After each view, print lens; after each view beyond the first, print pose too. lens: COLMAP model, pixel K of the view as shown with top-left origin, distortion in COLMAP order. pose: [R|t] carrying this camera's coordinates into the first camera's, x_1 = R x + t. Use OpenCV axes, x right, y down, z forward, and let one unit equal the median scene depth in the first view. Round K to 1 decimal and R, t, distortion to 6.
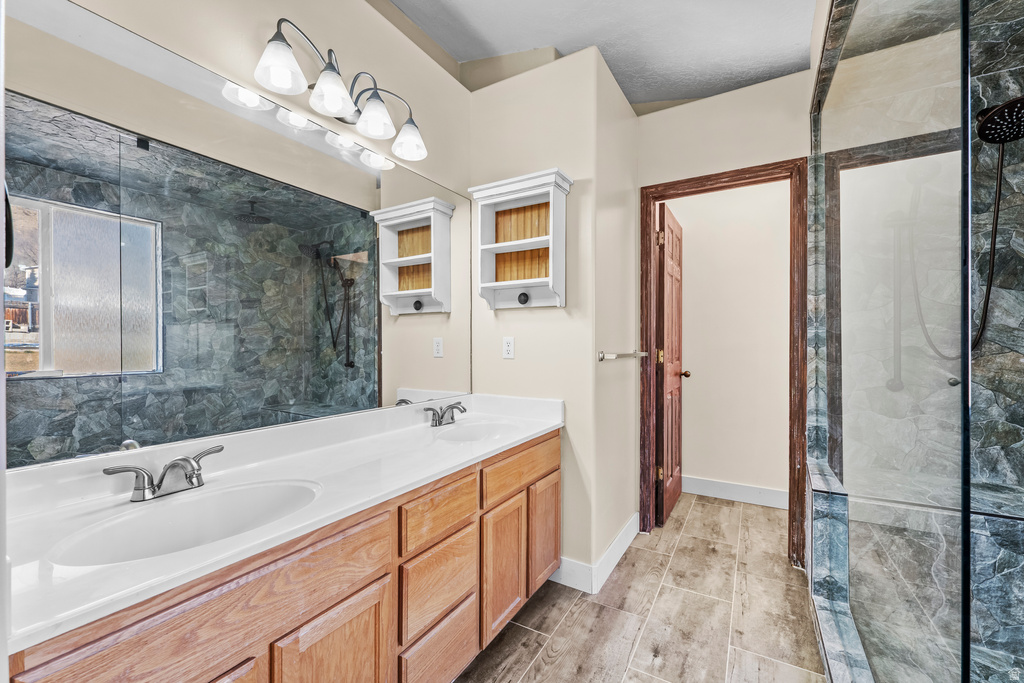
lens RADIAL K [[418.0, 0, 509.3], [0, 418.0, 344.1], [0, 0, 1]] dist [0.001436, 0.000582]
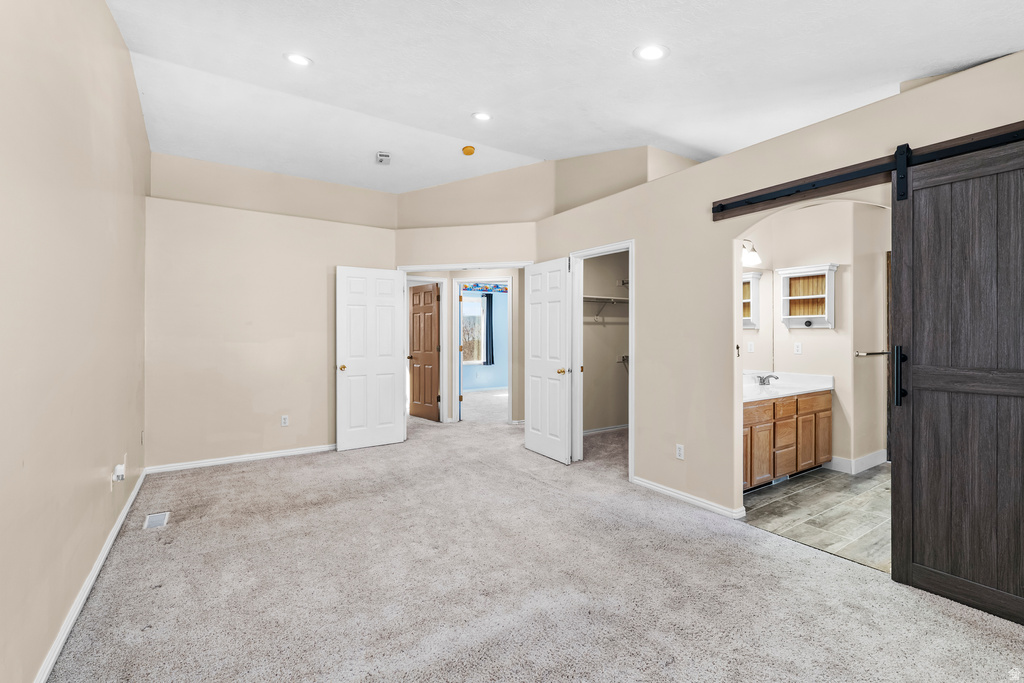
lens RADIAL K [[458.8, 0, 509.0], [0, 458.8, 332.1], [0, 0, 1]] dist [0.002092, 0.000126]
pose [[0.904066, -0.000165, -0.427392, -0.327514], [-0.002944, 0.999974, -0.006615, -0.053969], [0.427382, 0.007239, 0.904042, -1.613014]]
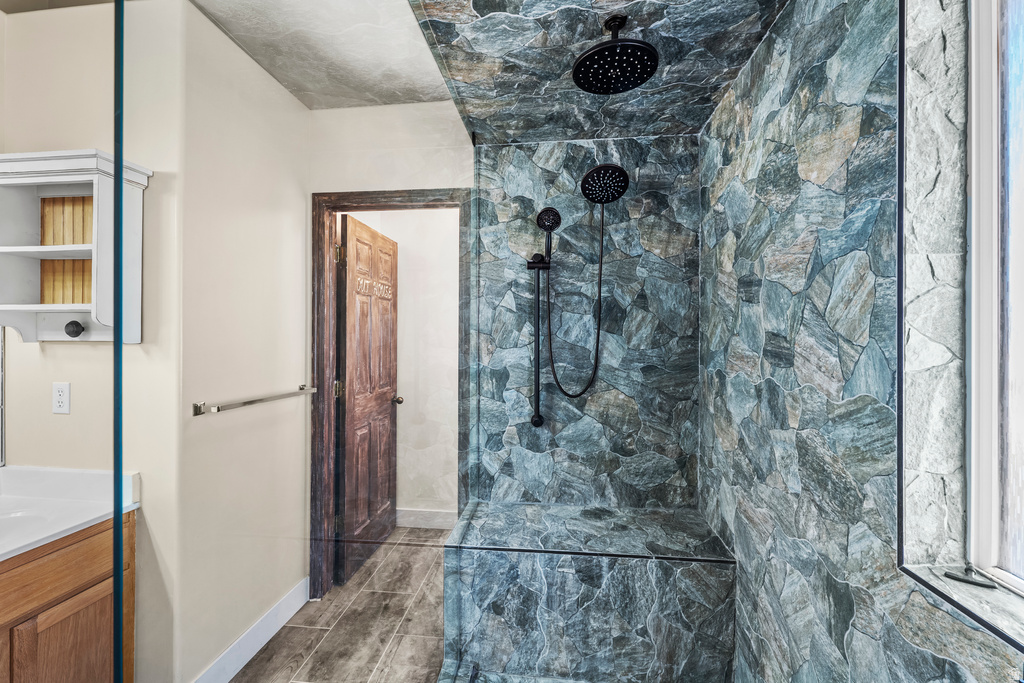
lens RADIAL K [[418.0, 0, 510.7], [0, 418.0, 338.7], [0, 0, 1]] dist [0.002385, -0.000292]
pose [[0.912805, 0.006910, 0.408338, 0.427009], [-0.004476, 0.999966, -0.006917, -0.095248], [-0.408372, 0.004486, 0.912804, 0.077431]]
